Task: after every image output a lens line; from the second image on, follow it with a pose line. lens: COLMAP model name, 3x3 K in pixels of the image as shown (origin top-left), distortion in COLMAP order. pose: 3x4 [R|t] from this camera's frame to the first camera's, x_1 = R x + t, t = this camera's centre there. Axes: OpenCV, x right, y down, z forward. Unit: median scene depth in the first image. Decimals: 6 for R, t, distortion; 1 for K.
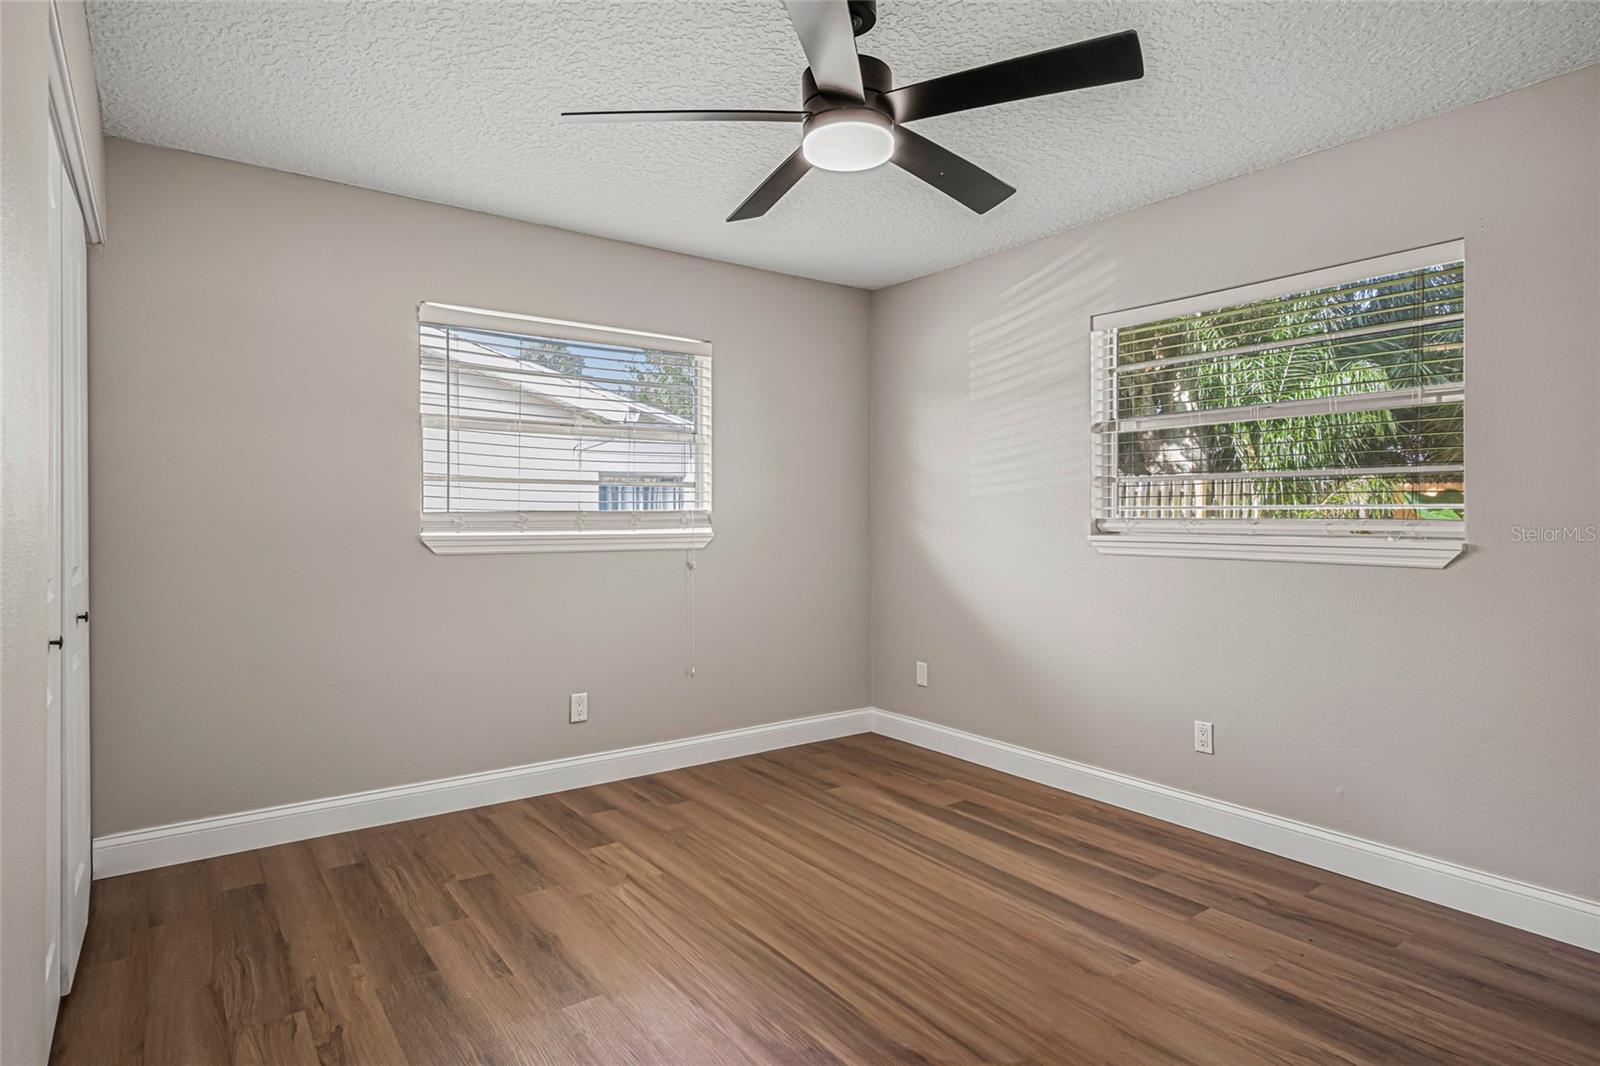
lens RADIAL K [[860.3, 0, 805.8], [0, 860.3, 520.1], [0, 0, 1]] dist [0.001533, 0.000774]
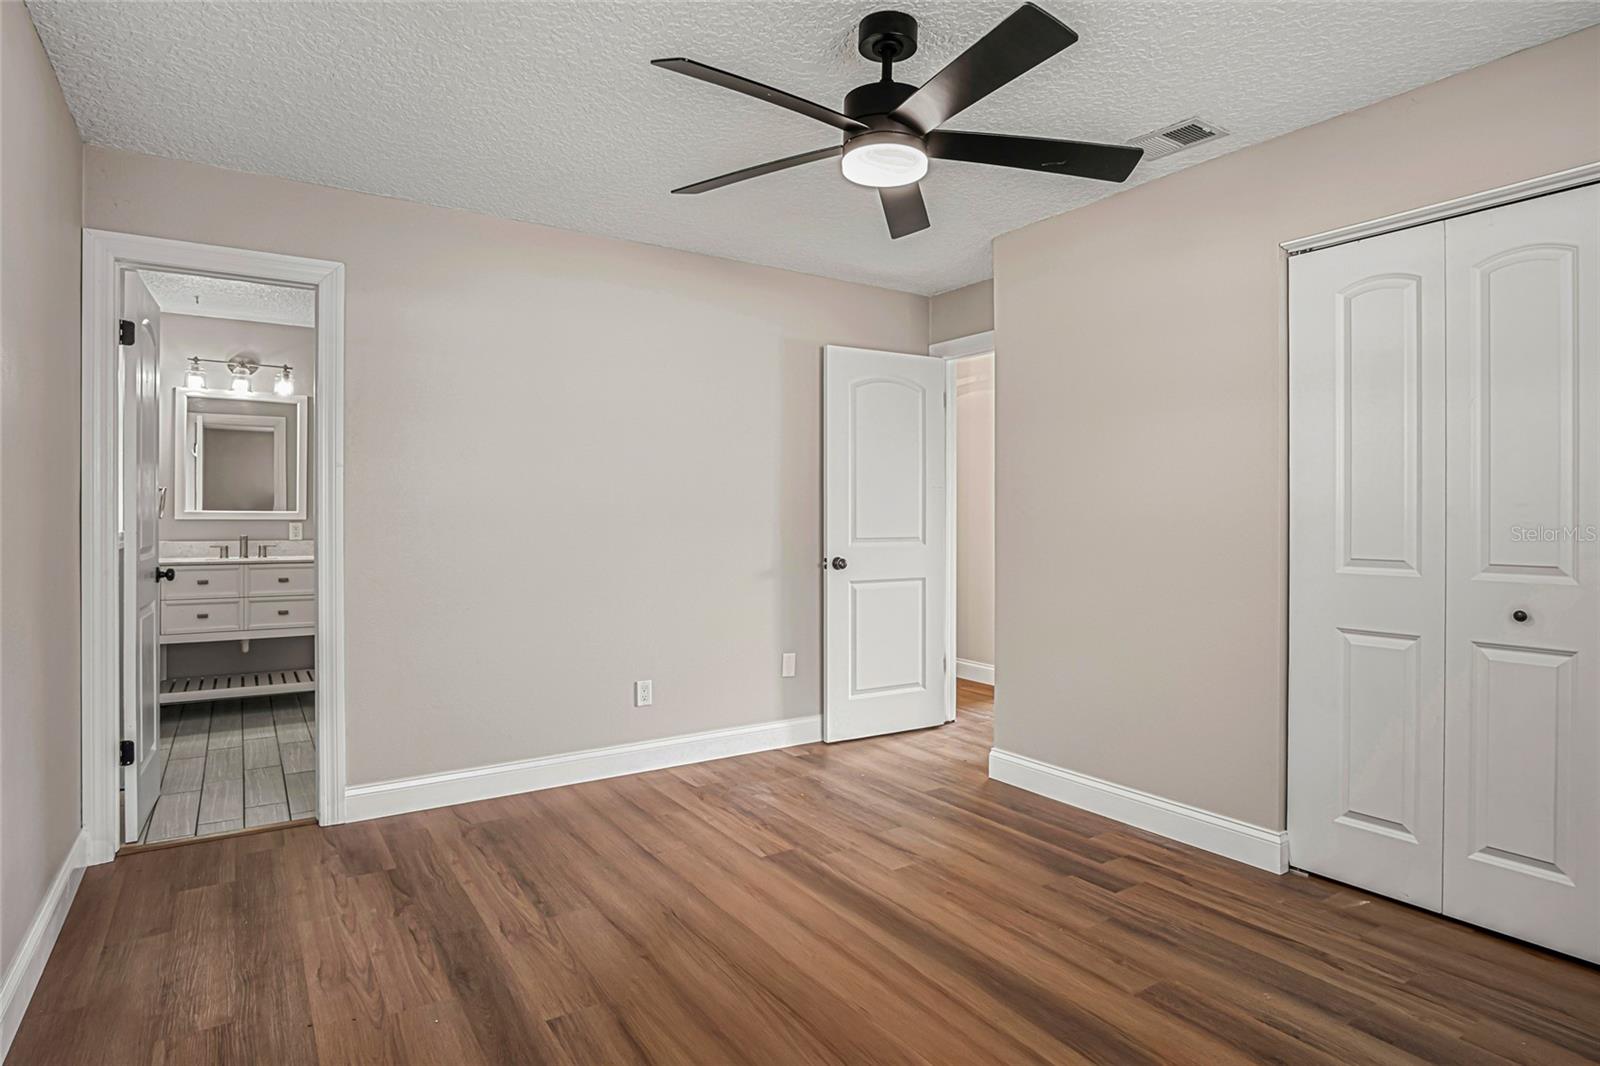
lens RADIAL K [[860.3, 0, 805.8], [0, 860.3, 520.1], [0, 0, 1]] dist [0.001533, 0.000774]
pose [[-0.998478, -0.004619, 0.054954, 0.089367], [-0.004391, 0.999981, 0.004273, 0.001188], [-0.054972, 0.004025, -0.998480, 2.026091]]
